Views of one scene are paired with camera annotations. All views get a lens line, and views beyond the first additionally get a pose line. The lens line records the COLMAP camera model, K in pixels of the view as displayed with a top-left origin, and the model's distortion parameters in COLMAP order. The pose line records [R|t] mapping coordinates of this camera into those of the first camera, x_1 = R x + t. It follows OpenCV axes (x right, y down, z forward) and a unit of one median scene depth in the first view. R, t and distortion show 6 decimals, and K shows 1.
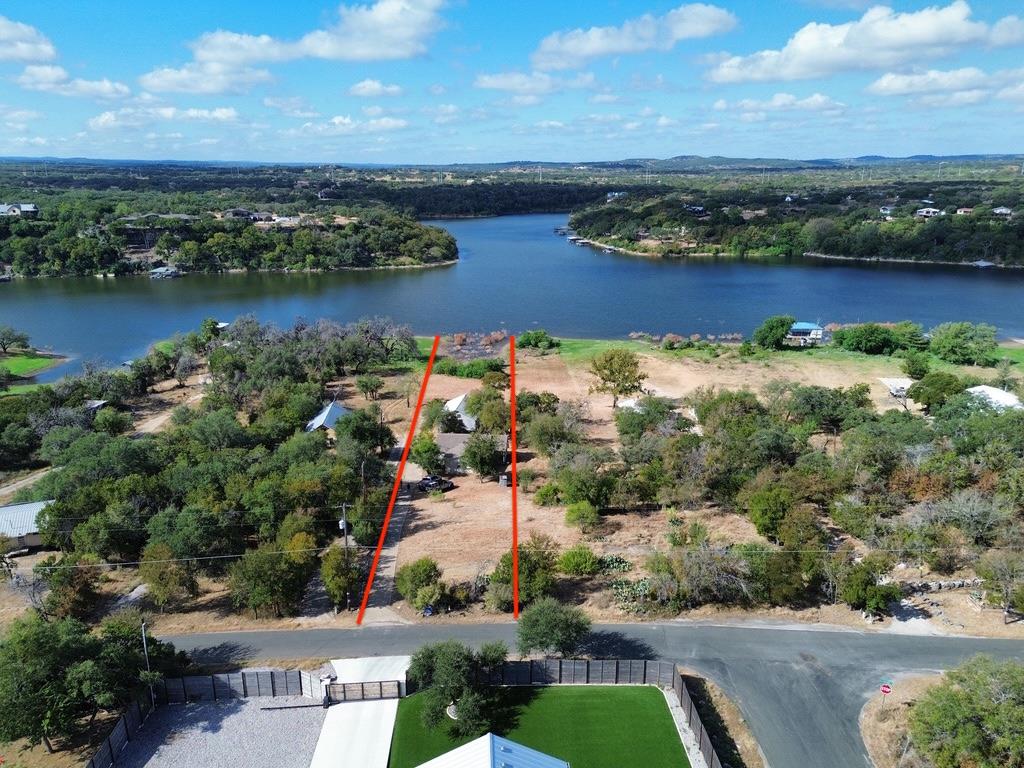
lens RADIAL K [[743.3, 0, 512.0], [0, 743.3, 384.0], [0, 0, 1]] dist [-0.000672, -0.002992]
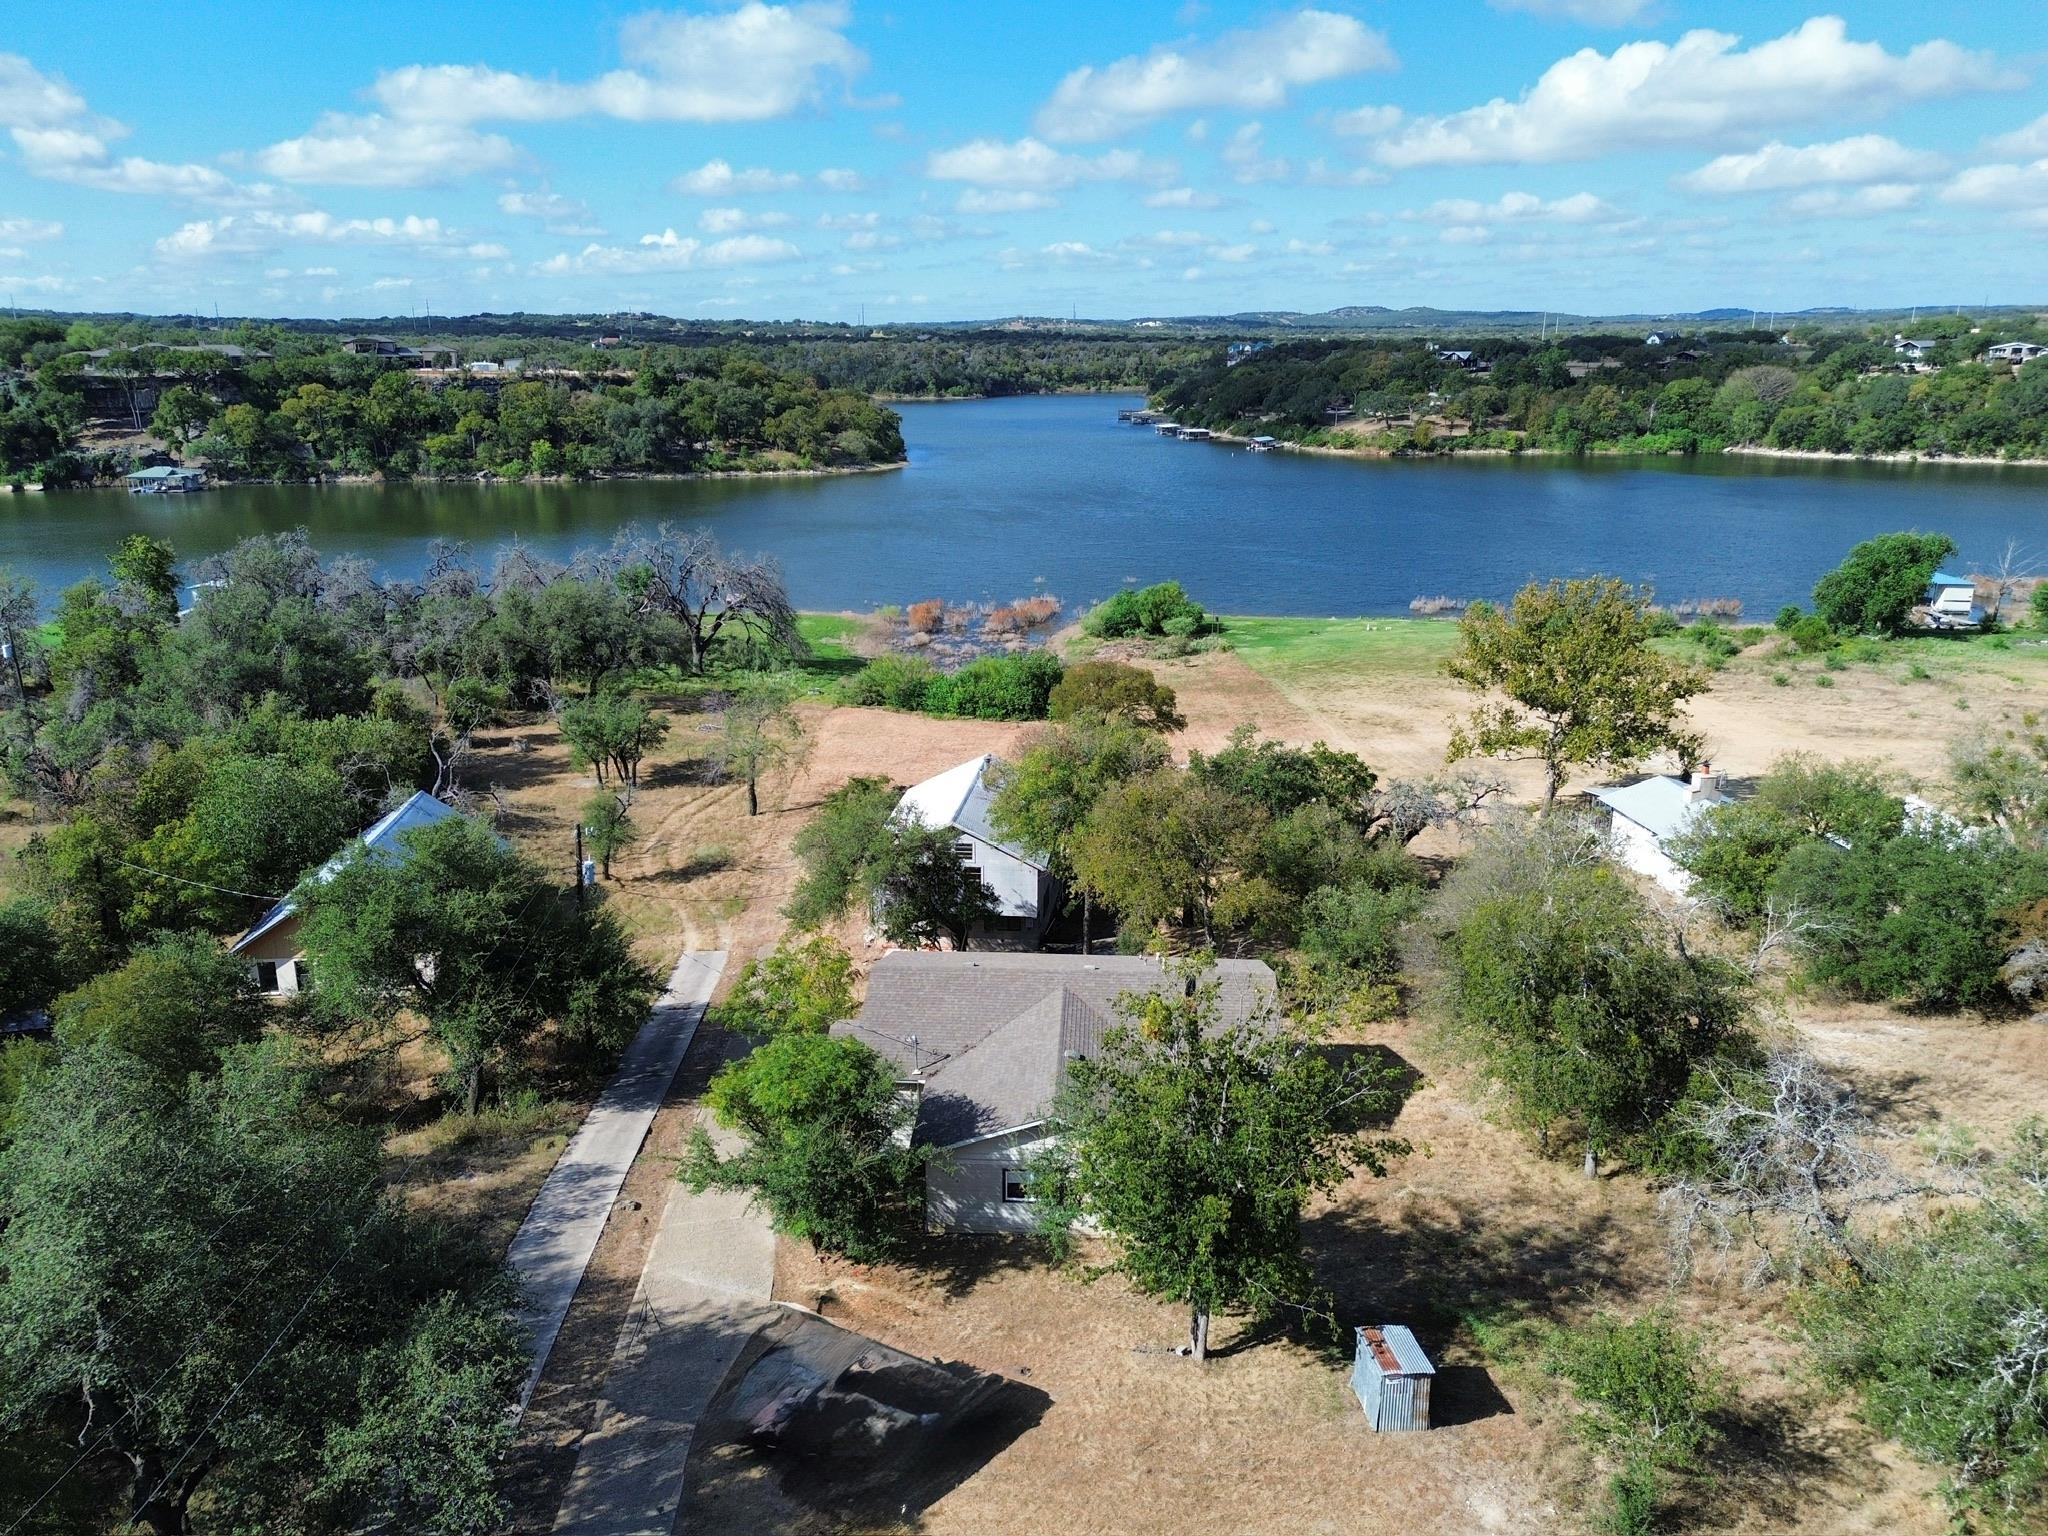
lens RADIAL K [[1486.6, 0, 1024.0], [0, 1486.6, 768.0], [0, 0, 1]] dist [-0.000672, -0.002992]
pose [[0.999911, -0.003679, 0.012834, -0.019702], [0.003701, 0.999992, -0.001692, 0.006346], [-0.012827, 0.001739, 0.999916, 0.185862]]
